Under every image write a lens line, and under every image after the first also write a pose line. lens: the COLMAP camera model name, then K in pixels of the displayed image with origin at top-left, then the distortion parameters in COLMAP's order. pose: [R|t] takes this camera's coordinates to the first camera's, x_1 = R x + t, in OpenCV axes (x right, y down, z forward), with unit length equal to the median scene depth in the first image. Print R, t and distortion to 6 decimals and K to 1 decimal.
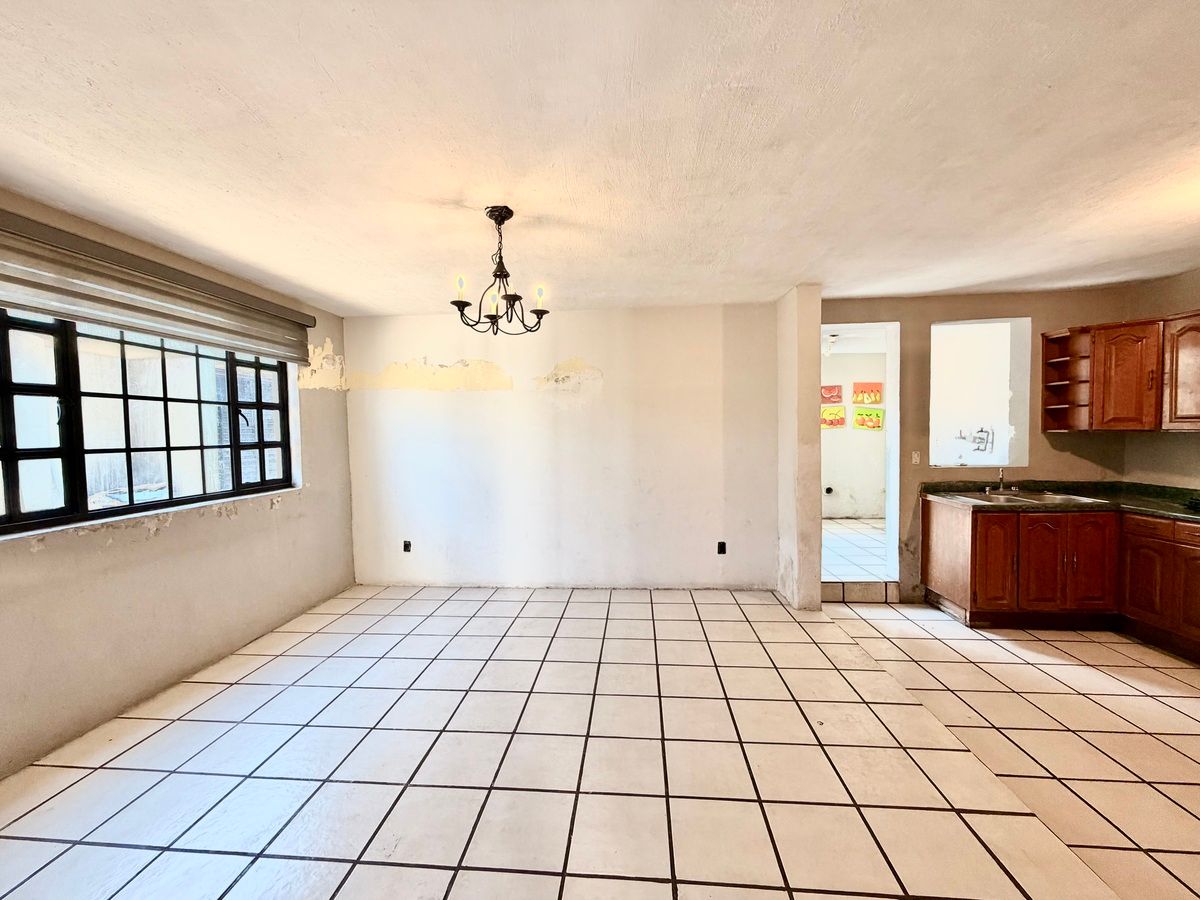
lens RADIAL K [[479.0, 0, 596.8], [0, 479.0, 449.7], [0, 0, 1]] dist [0.000914, 0.000161]
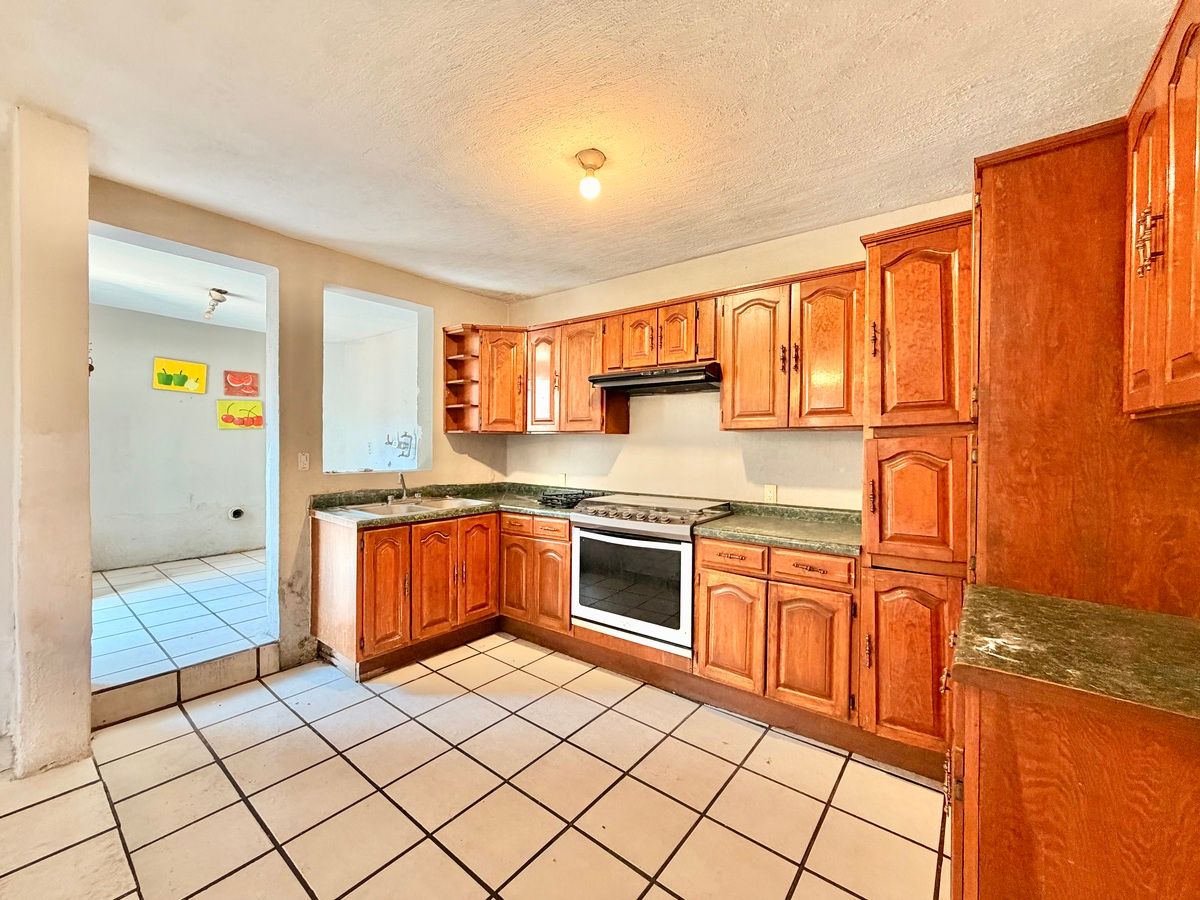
lens RADIAL K [[479.0, 0, 596.6], [0, 479.0, 449.4], [0, 0, 1]] dist [0.000914, 0.000161]
pose [[0.561319, 0.014833, 0.827466, 0.326706], [0.013871, 0.999530, -0.027327, 0.025220], [-0.827483, 0.026817, 0.560850, 0.233682]]
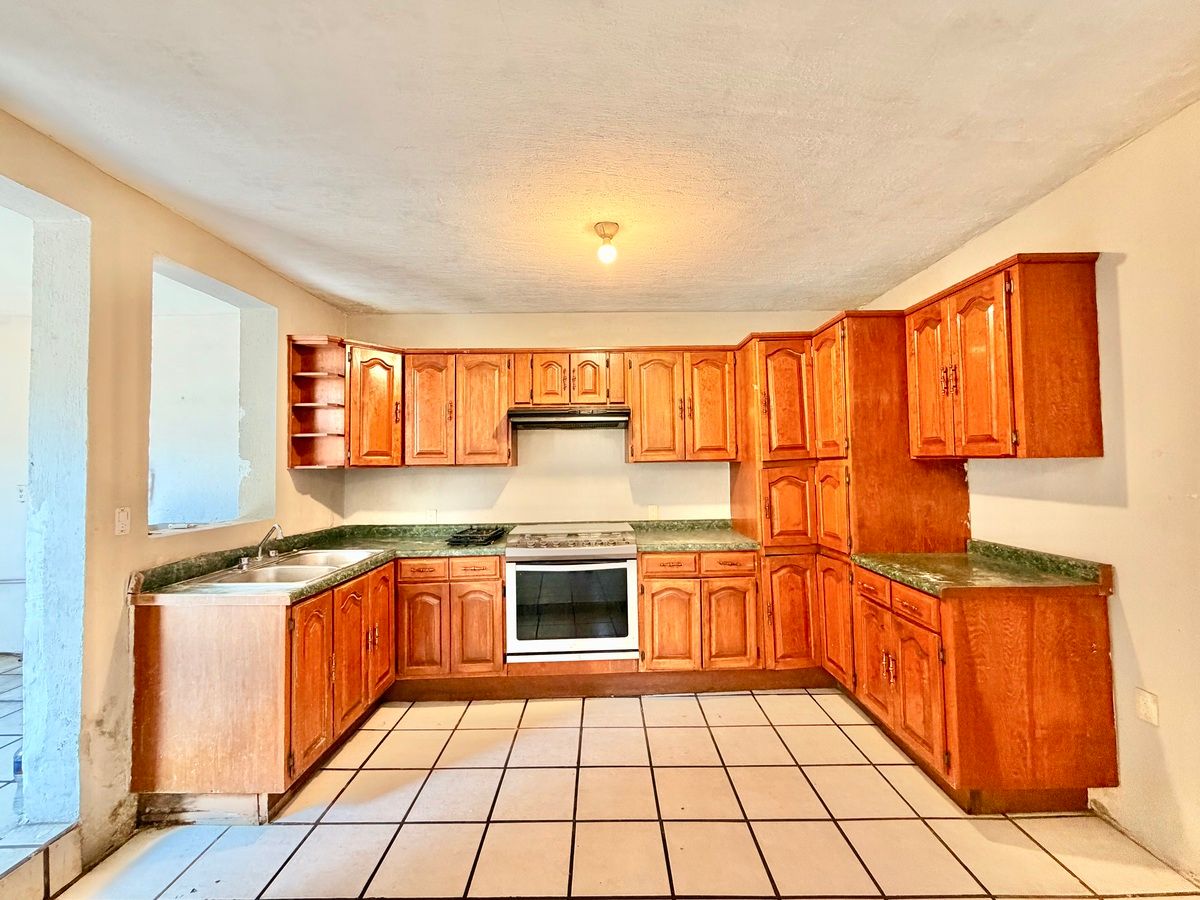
lens RADIAL K [[479.0, 0, 595.5], [0, 479.0, 449.4], [0, 0, 1]] dist [0.000914, 0.000161]
pose [[-0.066300, 0.054227, 0.996325, 0.173205], [0.056638, 0.997117, -0.050501, -0.003235], [-0.996191, 0.053082, -0.069180, 0.592518]]
